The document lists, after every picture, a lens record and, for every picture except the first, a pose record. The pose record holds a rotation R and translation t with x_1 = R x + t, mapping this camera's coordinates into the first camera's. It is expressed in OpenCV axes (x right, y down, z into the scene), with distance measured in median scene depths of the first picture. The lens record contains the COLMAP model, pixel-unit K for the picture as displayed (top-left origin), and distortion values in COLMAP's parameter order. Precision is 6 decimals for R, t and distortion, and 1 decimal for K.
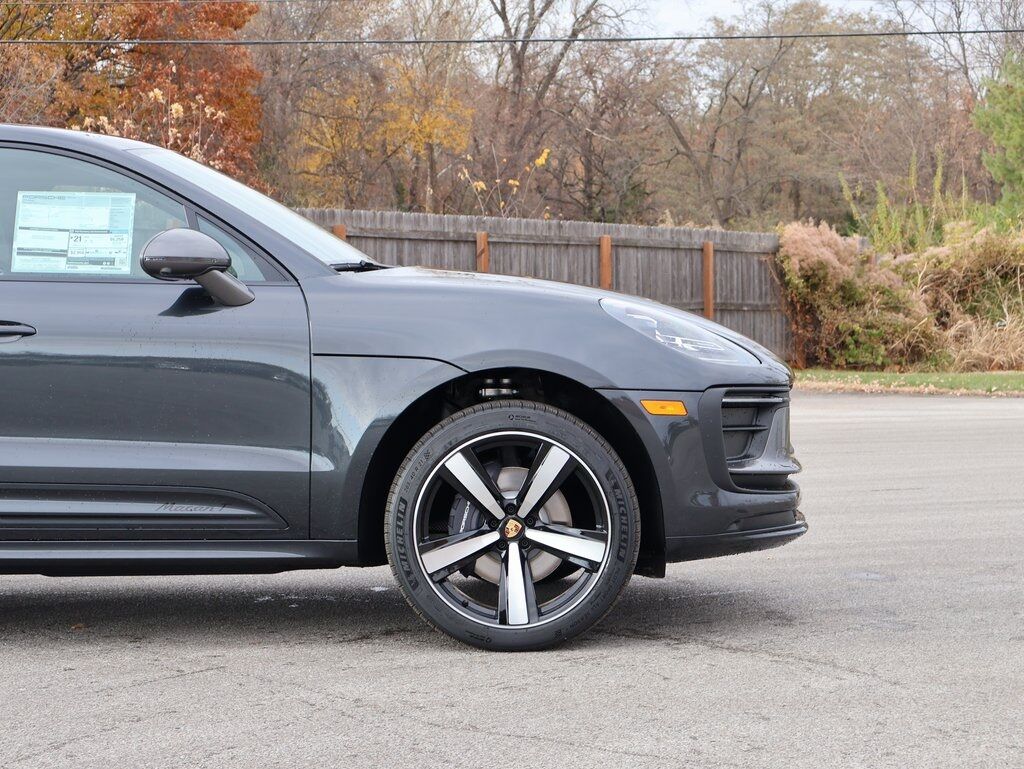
lens RADIAL K [[2078.5, 0, 512.1], [0, 2078.5, 381.4], [0, 0, 1]] dist [-0.002543, 0.000000]
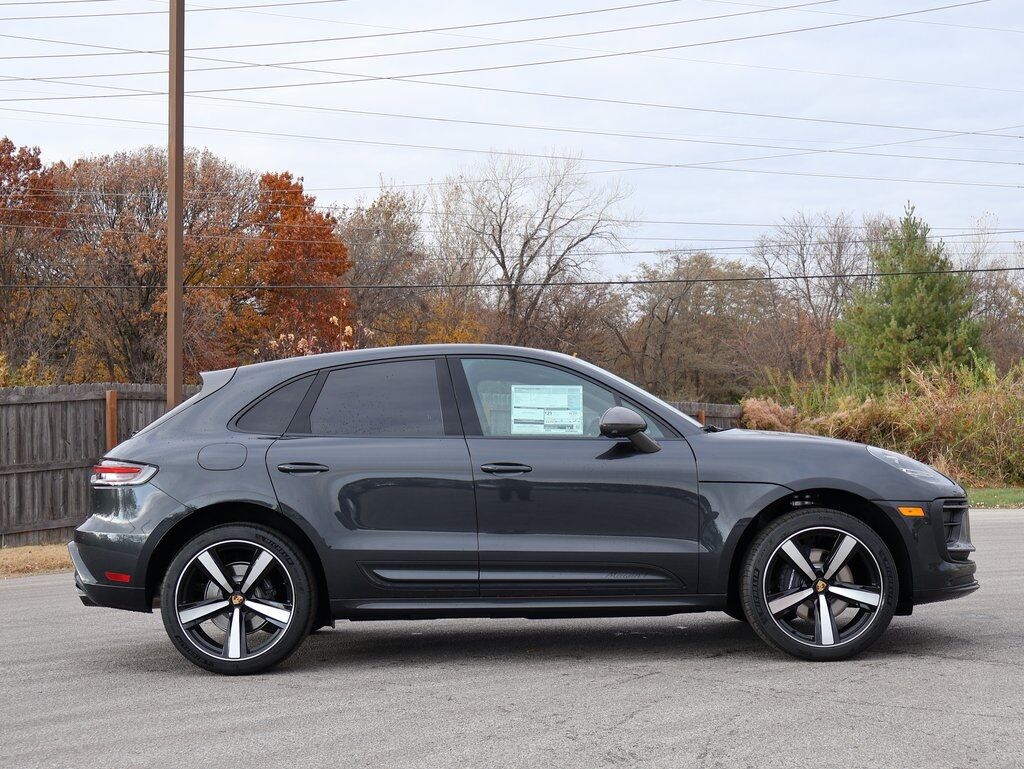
lens RADIAL K [[1367.3, 0, 511.9], [0, 1367.3, 389.5], [0, 0, 1]] dist [-0.002709, 0.000000]
pose [[0.999866, -0.009787, 0.013121, -0.248264], [0.010845, 0.996481, -0.083108, 0.002783], [-0.012261, 0.083240, 0.996454, -0.086839]]
